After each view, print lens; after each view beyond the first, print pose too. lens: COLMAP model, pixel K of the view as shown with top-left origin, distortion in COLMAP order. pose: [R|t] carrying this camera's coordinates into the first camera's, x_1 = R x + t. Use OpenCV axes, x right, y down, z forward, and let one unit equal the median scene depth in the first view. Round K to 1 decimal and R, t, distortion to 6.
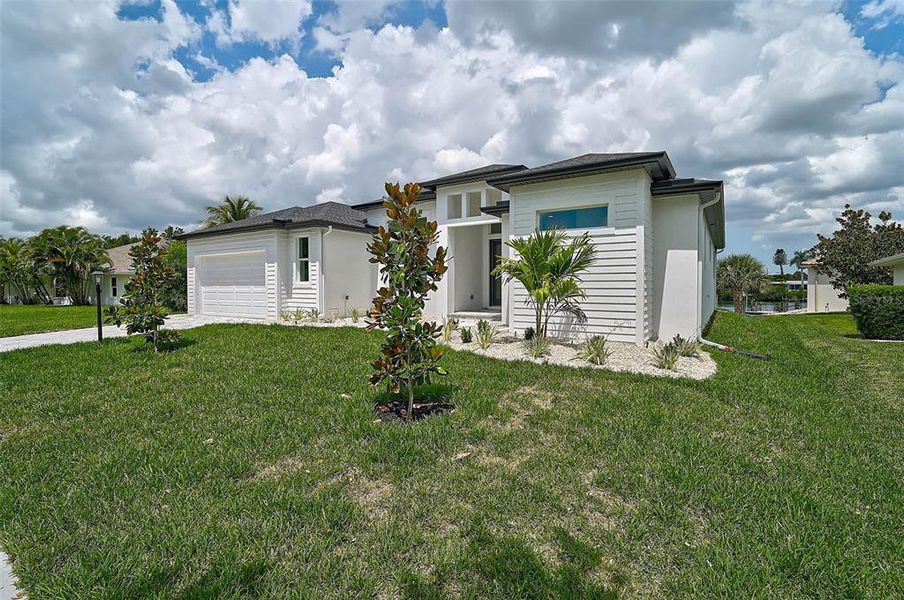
lens RADIAL K [[421.1, 0, 457.5], [0, 421.1, 299.7], [0, 0, 1]] dist [-0.009055, -0.000094]
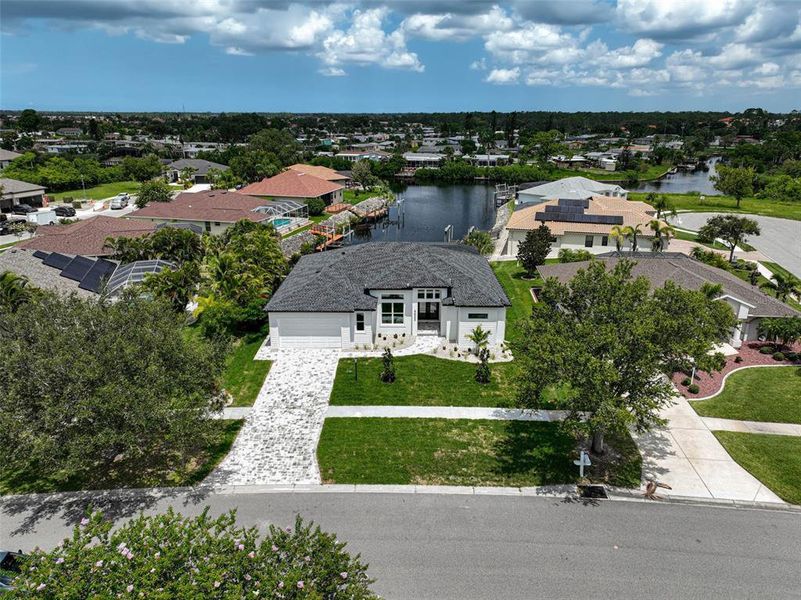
lens RADIAL K [[566.1, 0, 406.9], [0, 566.1, 304.6], [0, 0, 1]] dist [-0.006795, 0.024362]
pose [[0.839155, -0.171277, 0.516219, -1.740732], [0.010037, 0.953837, 0.300159, -1.117857], [-0.543799, -0.246698, 0.802136, -1.604974]]
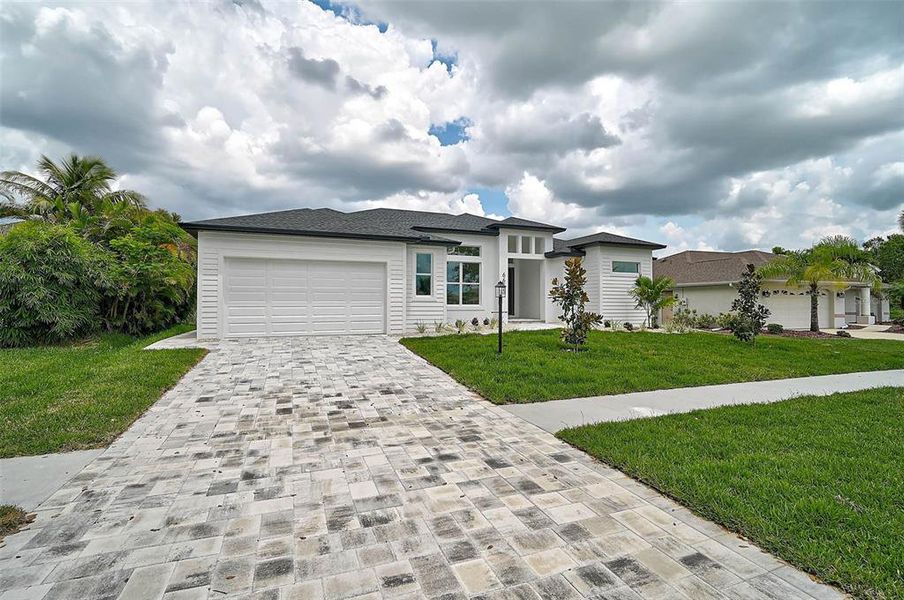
lens RADIAL K [[421.1, 0, 451.6], [0, 421.1, 299.6], [0, 0, 1]] dist [-0.009055, -0.000094]
pose [[0.587599, 0.009334, 0.809099, -1.184791], [0.020937, 0.999423, -0.026735, -0.002718], [-0.808881, 0.032650, 0.587065, 0.327714]]
